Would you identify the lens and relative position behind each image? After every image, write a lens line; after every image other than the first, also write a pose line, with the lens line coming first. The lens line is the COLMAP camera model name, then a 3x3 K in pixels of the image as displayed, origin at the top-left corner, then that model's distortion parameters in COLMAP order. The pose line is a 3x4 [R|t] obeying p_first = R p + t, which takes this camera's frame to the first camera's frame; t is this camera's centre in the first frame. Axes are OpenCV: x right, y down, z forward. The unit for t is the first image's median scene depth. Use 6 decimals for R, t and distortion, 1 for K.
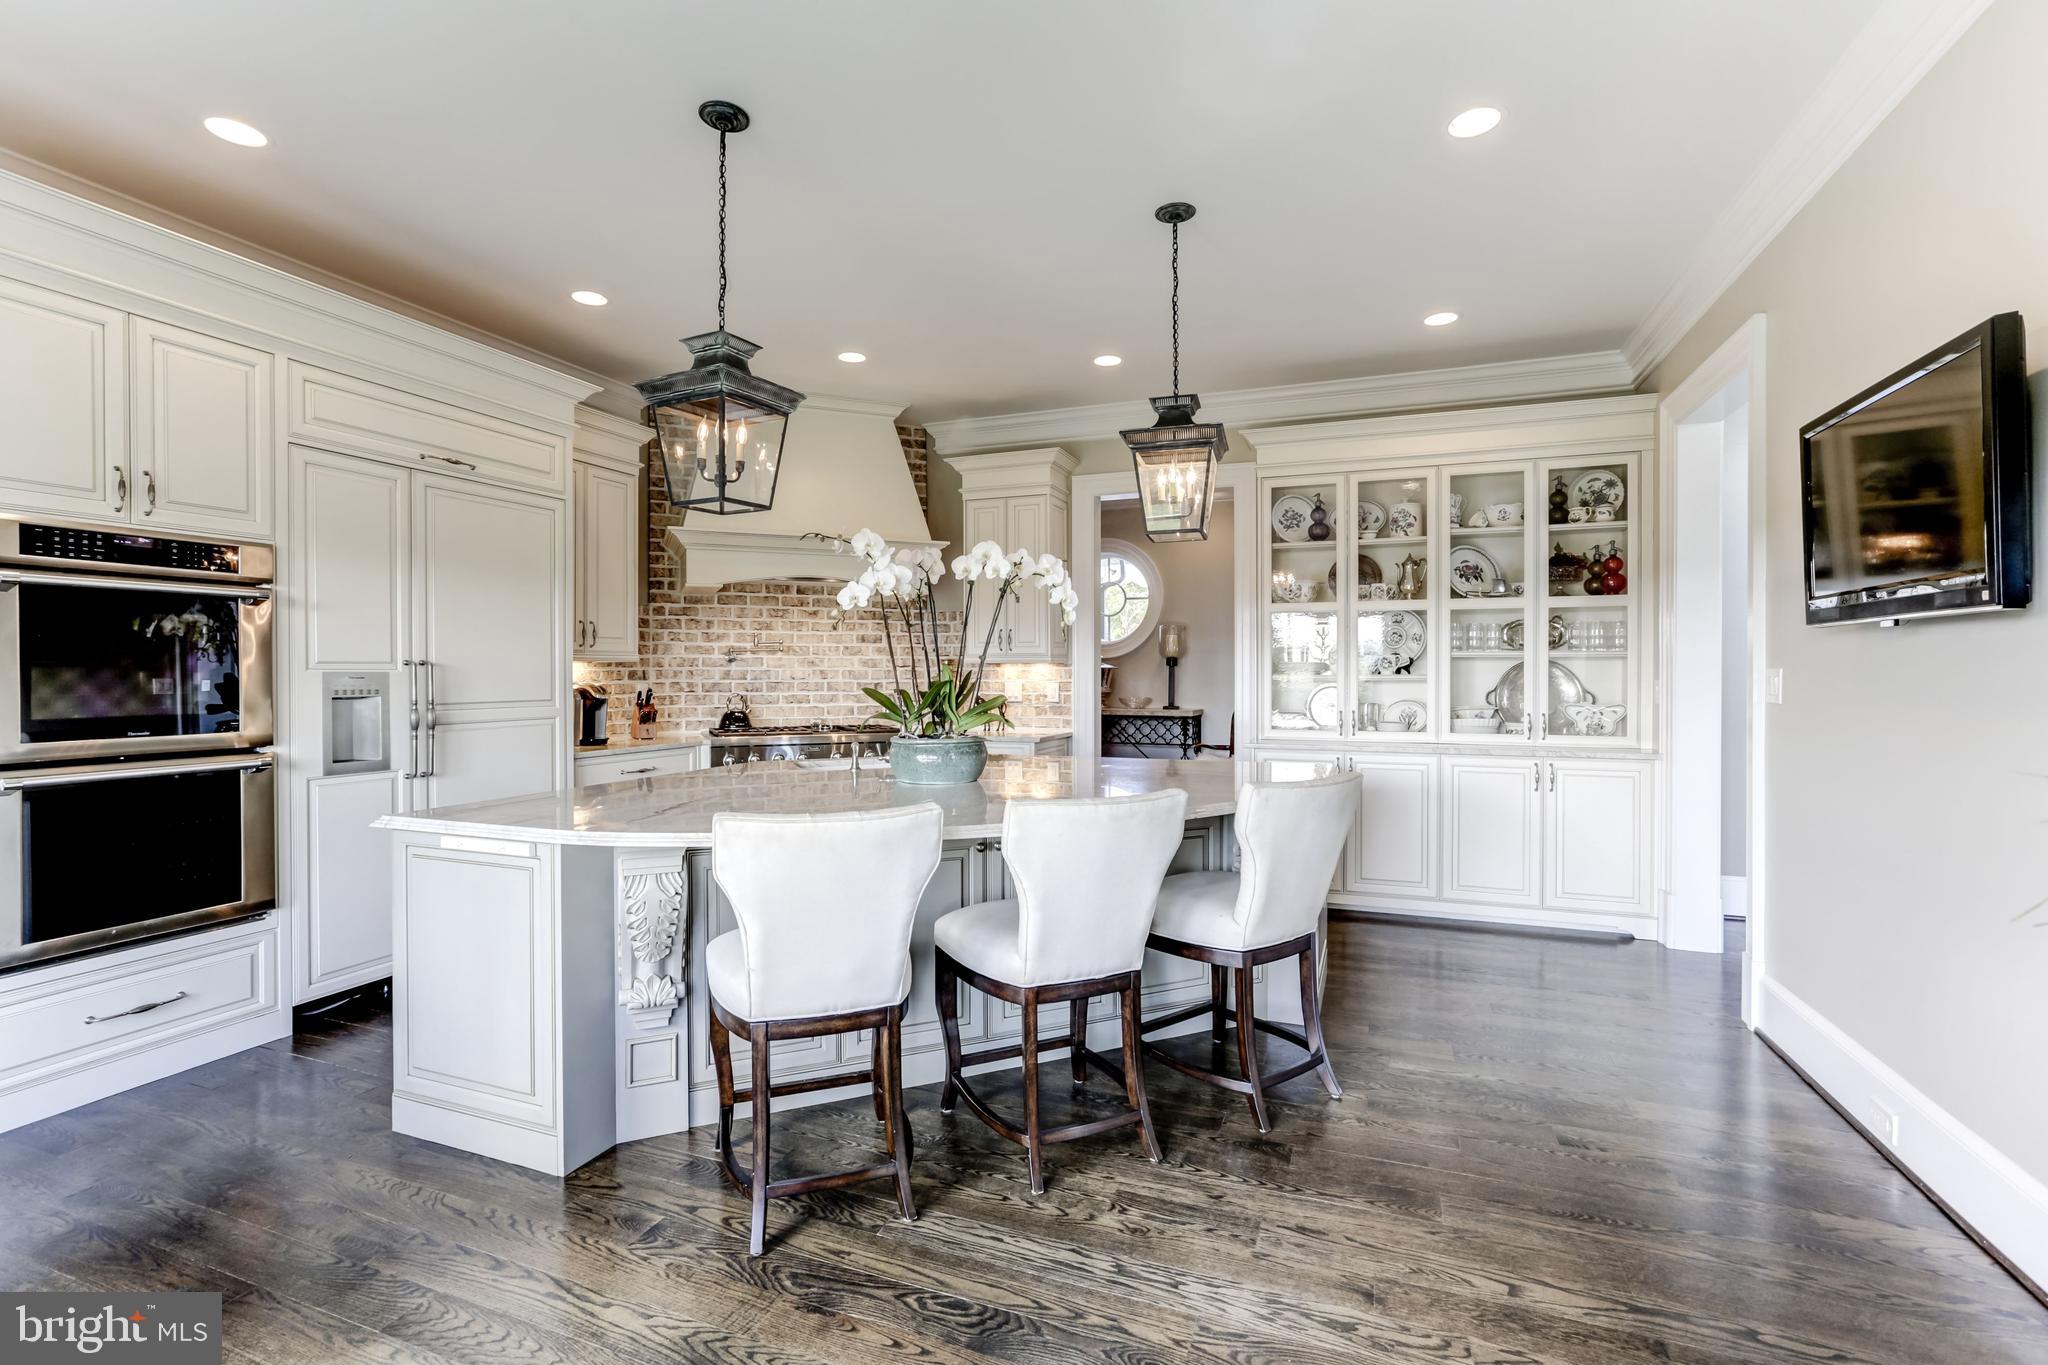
lens RADIAL K [[922.4, 0, 1019.3], [0, 922.4, 677.6], [0, 0, 1]] dist [-0.043170, 0.026948]
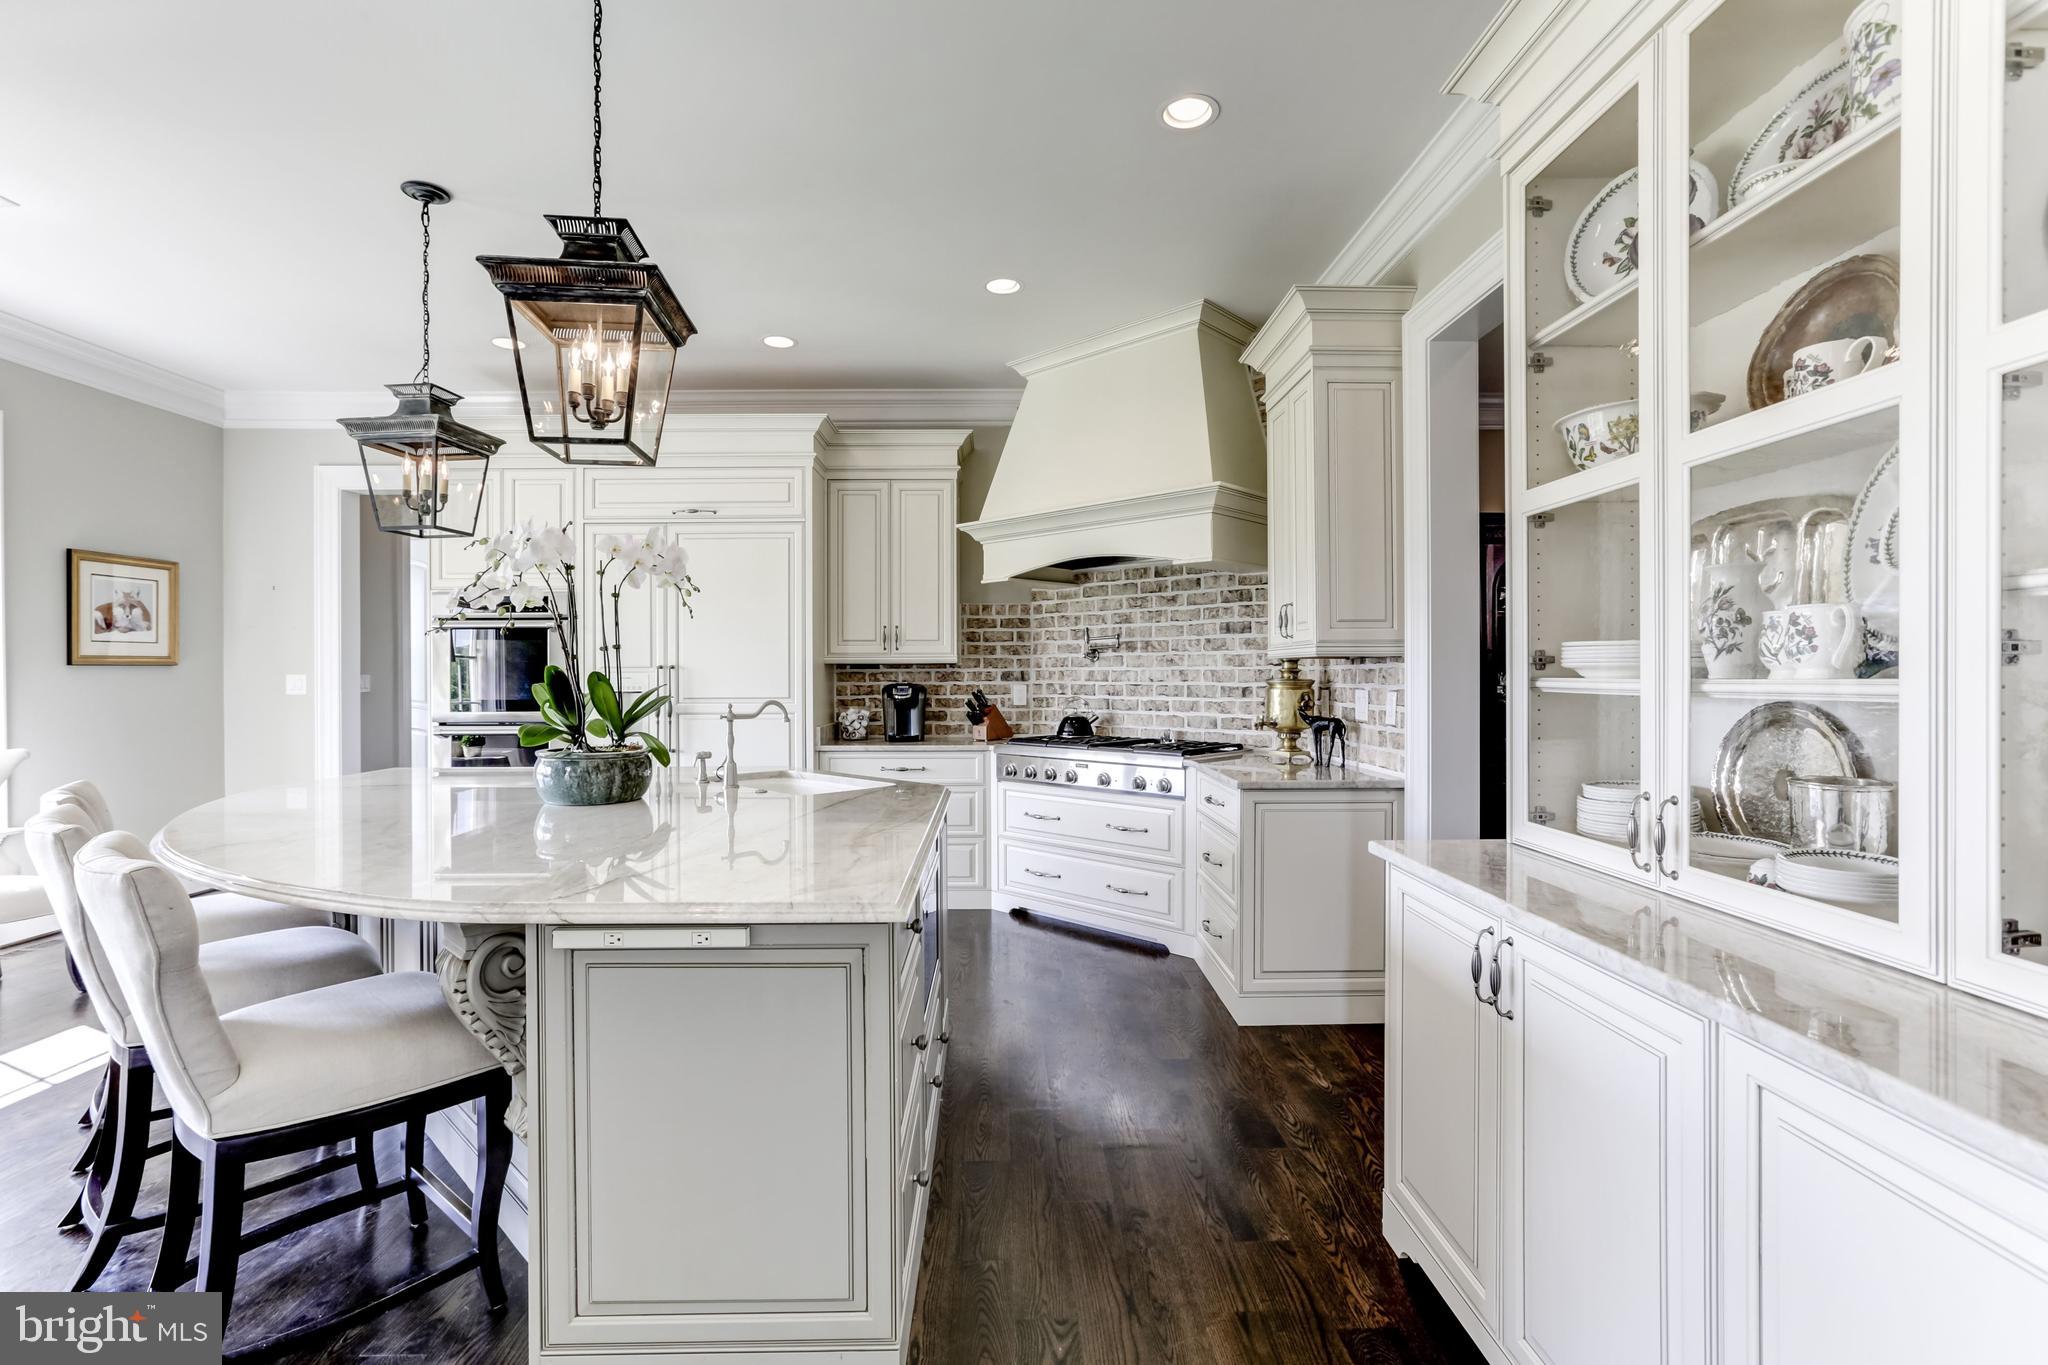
lens RADIAL K [[922.4, 0, 1019.3], [0, 922.4, 677.6], [0, 0, 1]] dist [-0.043170, 0.026948]
pose [[0.380180, 0.004190, -0.924903, 0.578461], [-0.003142, 0.999990, 0.003239, -0.004703], [0.924907, 0.001675, 0.380189, 0.708561]]
